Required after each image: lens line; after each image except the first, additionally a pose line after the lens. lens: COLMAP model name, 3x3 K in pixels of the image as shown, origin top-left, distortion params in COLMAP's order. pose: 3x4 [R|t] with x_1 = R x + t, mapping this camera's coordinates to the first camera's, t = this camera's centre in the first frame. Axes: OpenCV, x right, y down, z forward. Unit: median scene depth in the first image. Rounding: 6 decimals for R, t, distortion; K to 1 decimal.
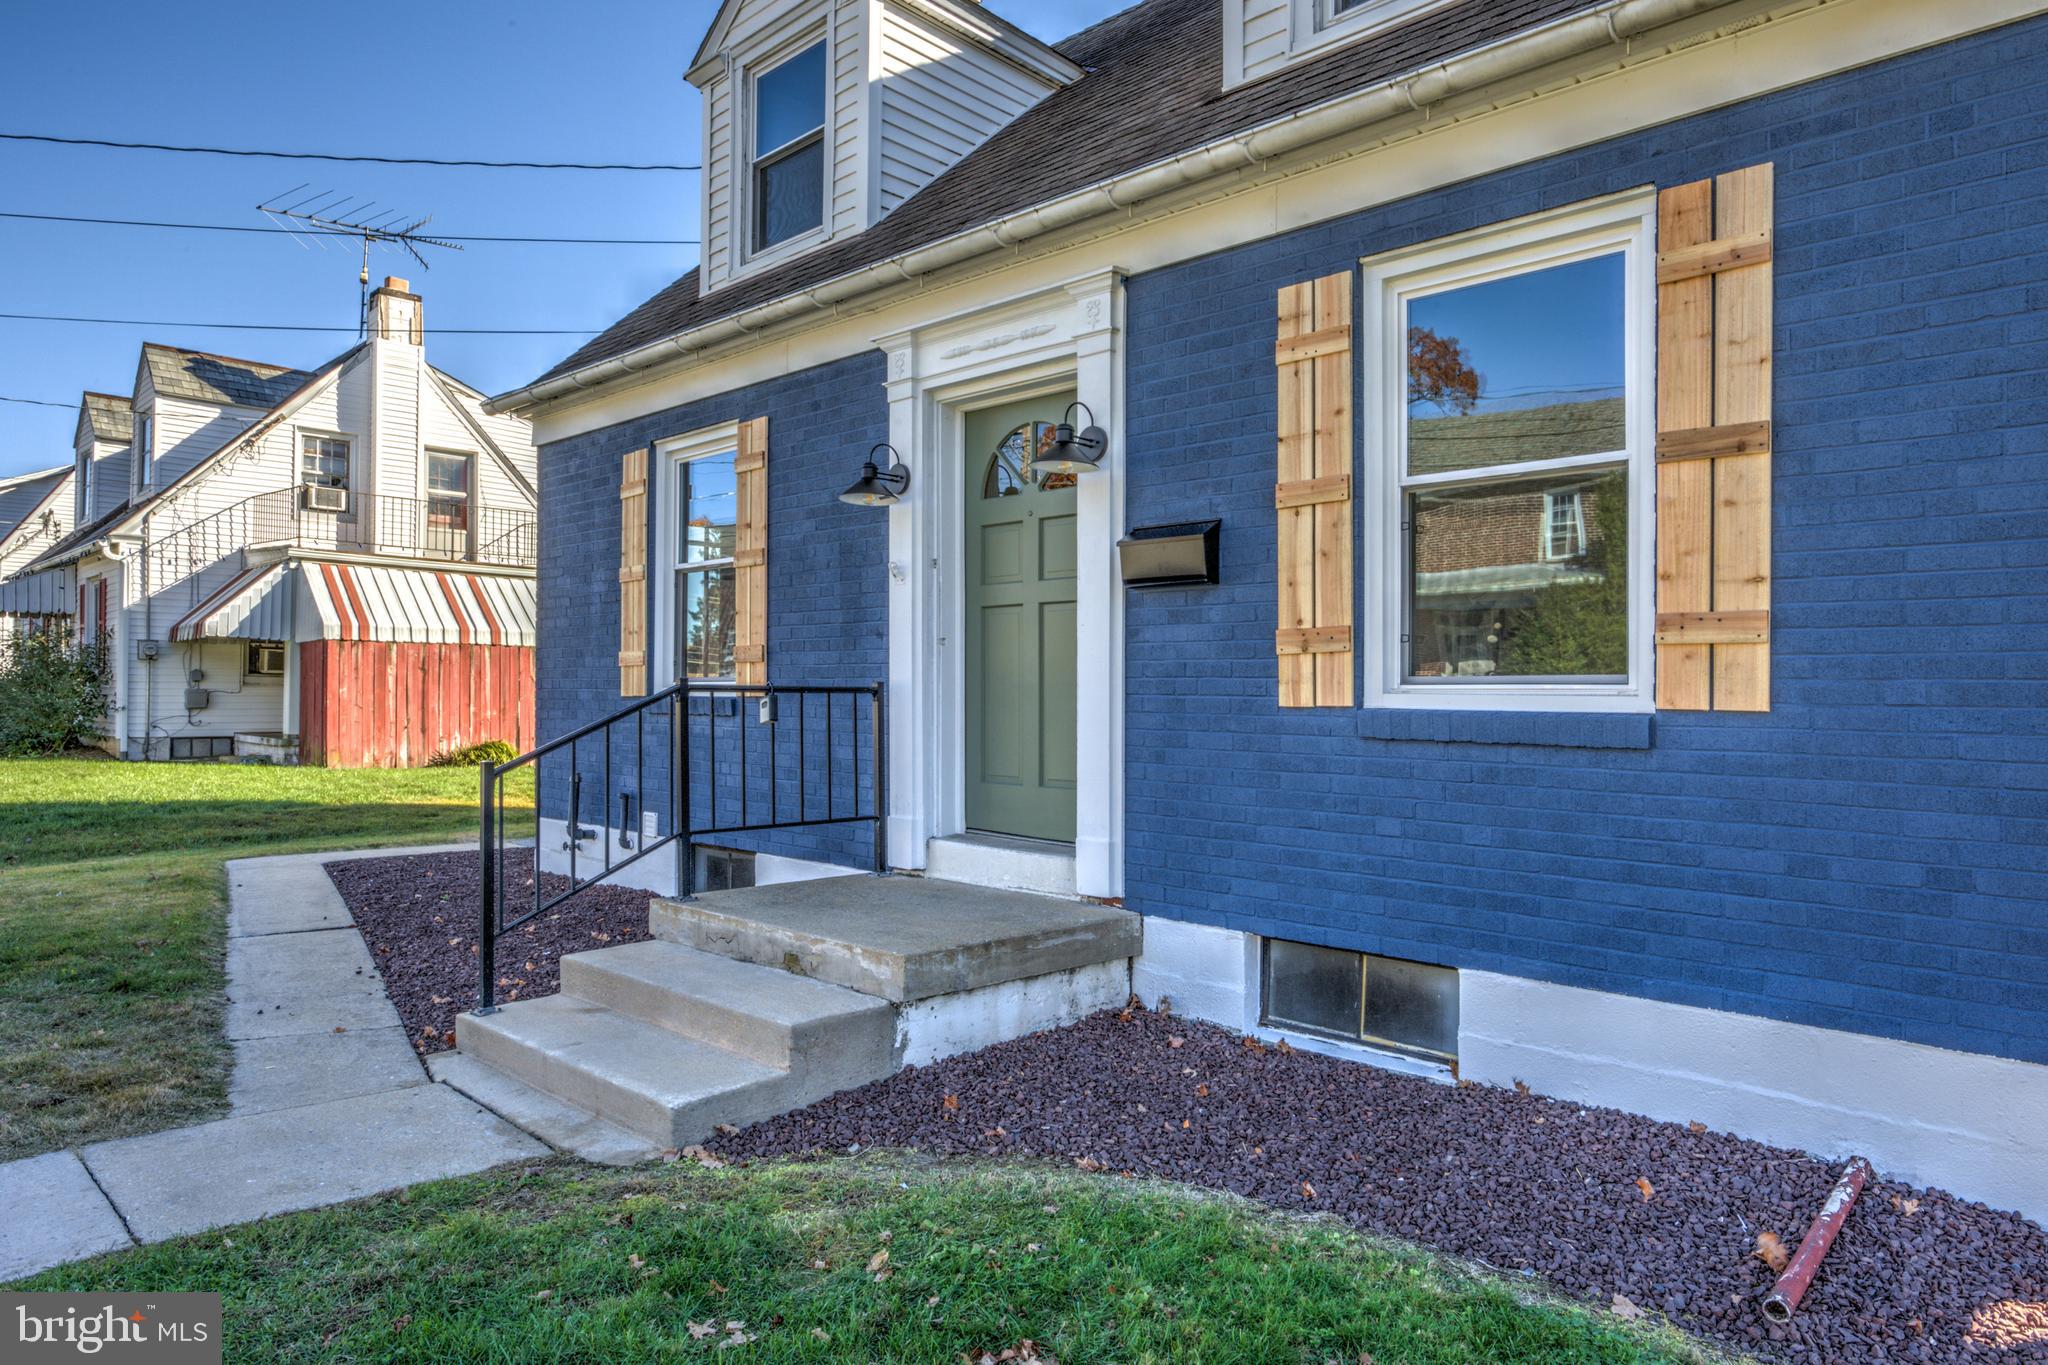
lens RADIAL K [[1236.1, 0, 1024.0], [0, 1236.1, 682.5], [0, 0, 1]] dist [-0.007509, 0.000859]
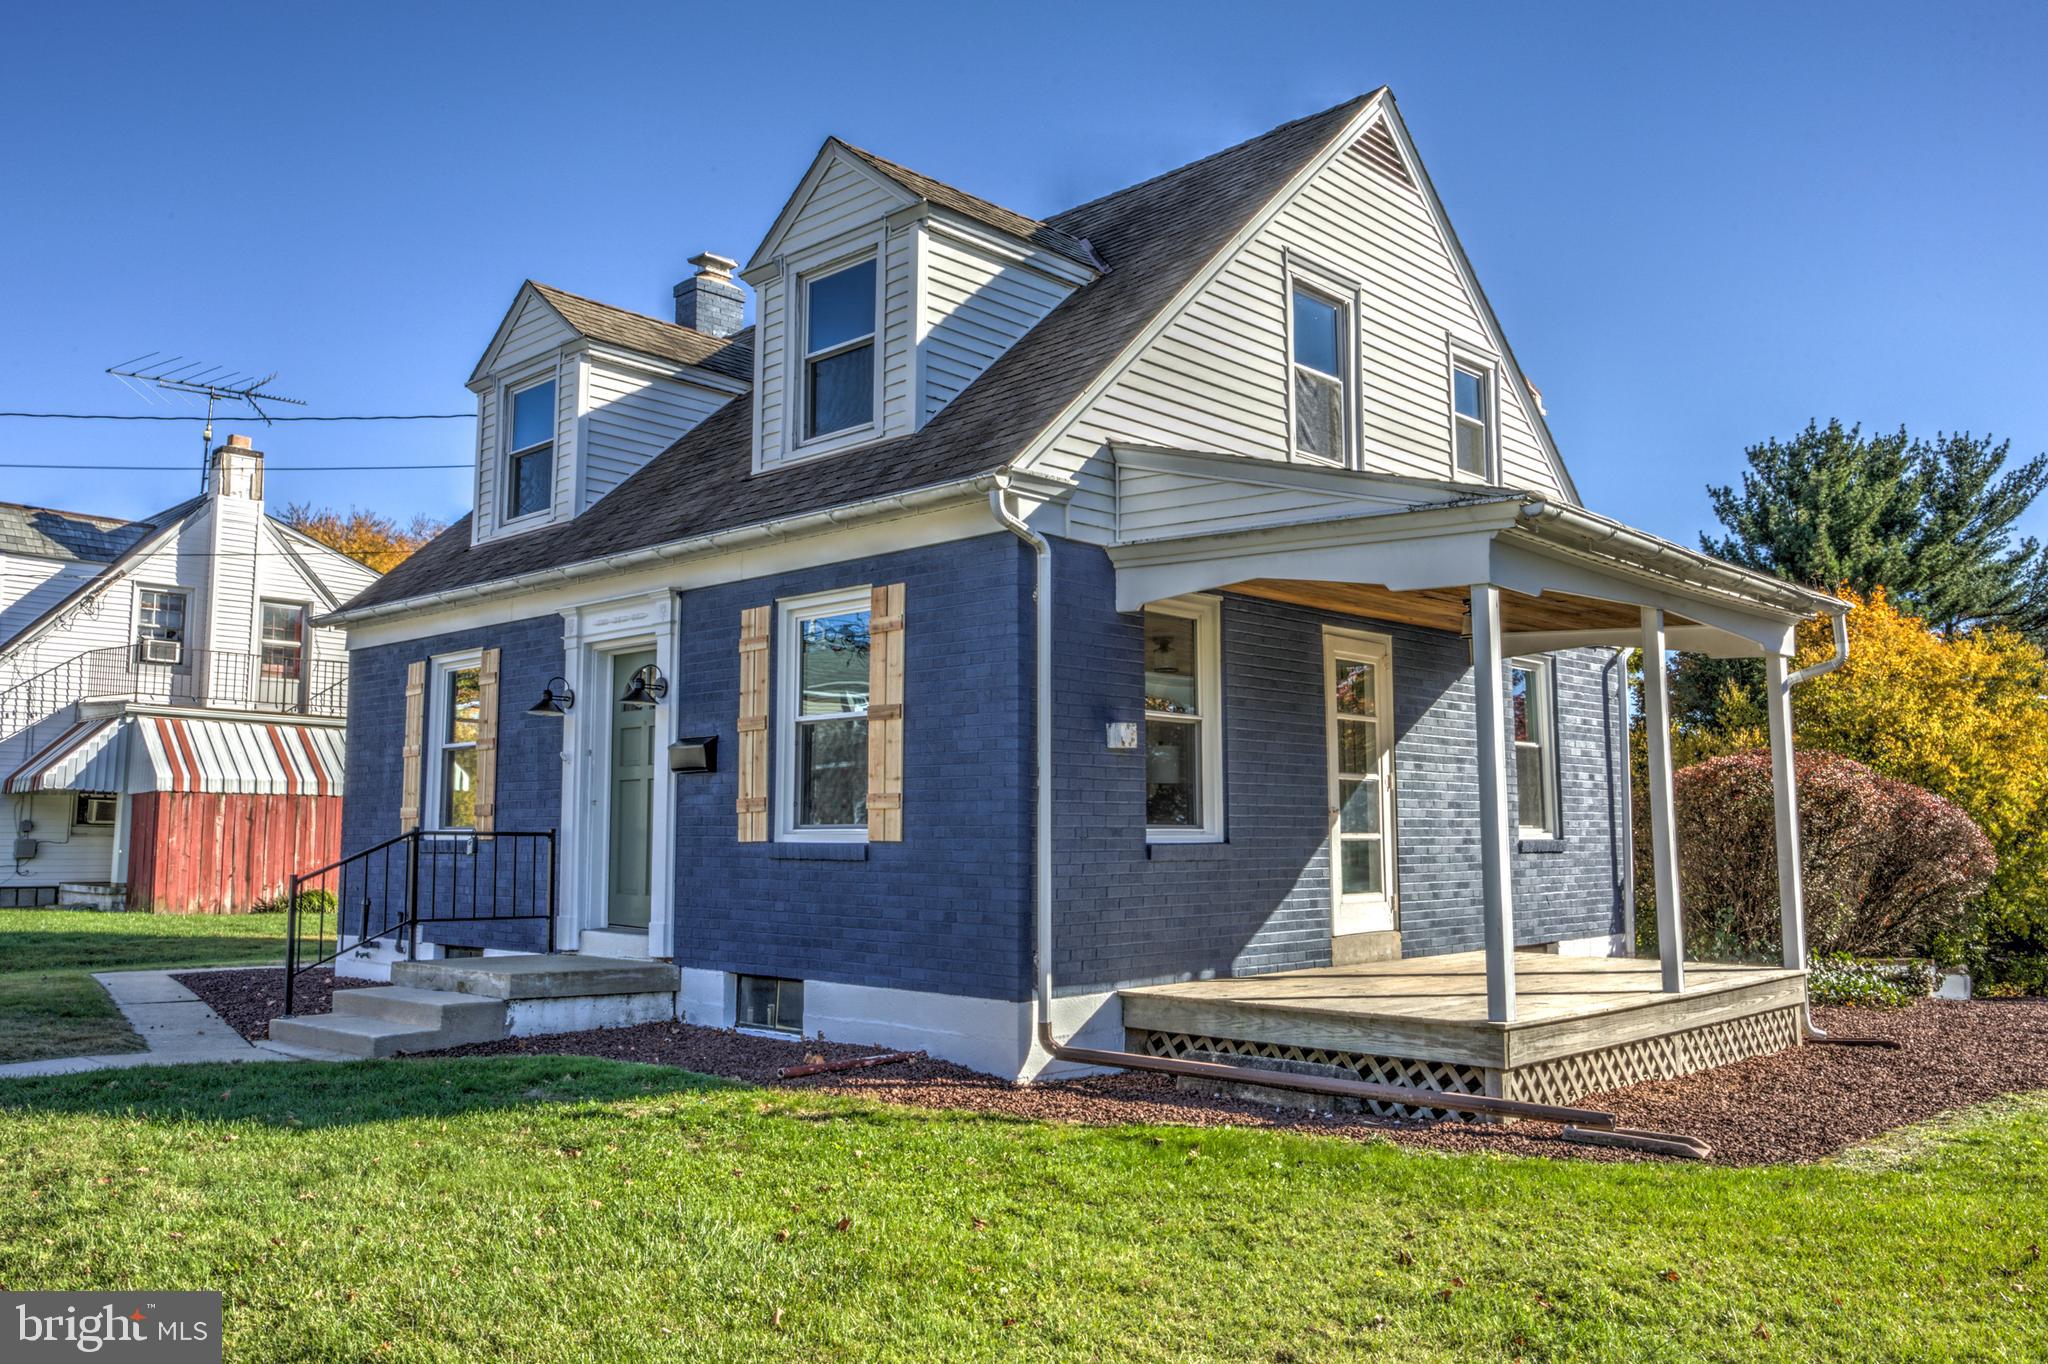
lens RADIAL K [[1576.8, 0, 1024.0], [0, 1576.8, 682.0], [0, 0, 1]] dist [0.002673, -0.004147]
pose [[0.999982, -0.001907, 0.005627, 0.348706], [0.002433, 0.995474, -0.094999, 0.004067], [-0.005421, 0.095011, 0.995462, -0.746522]]
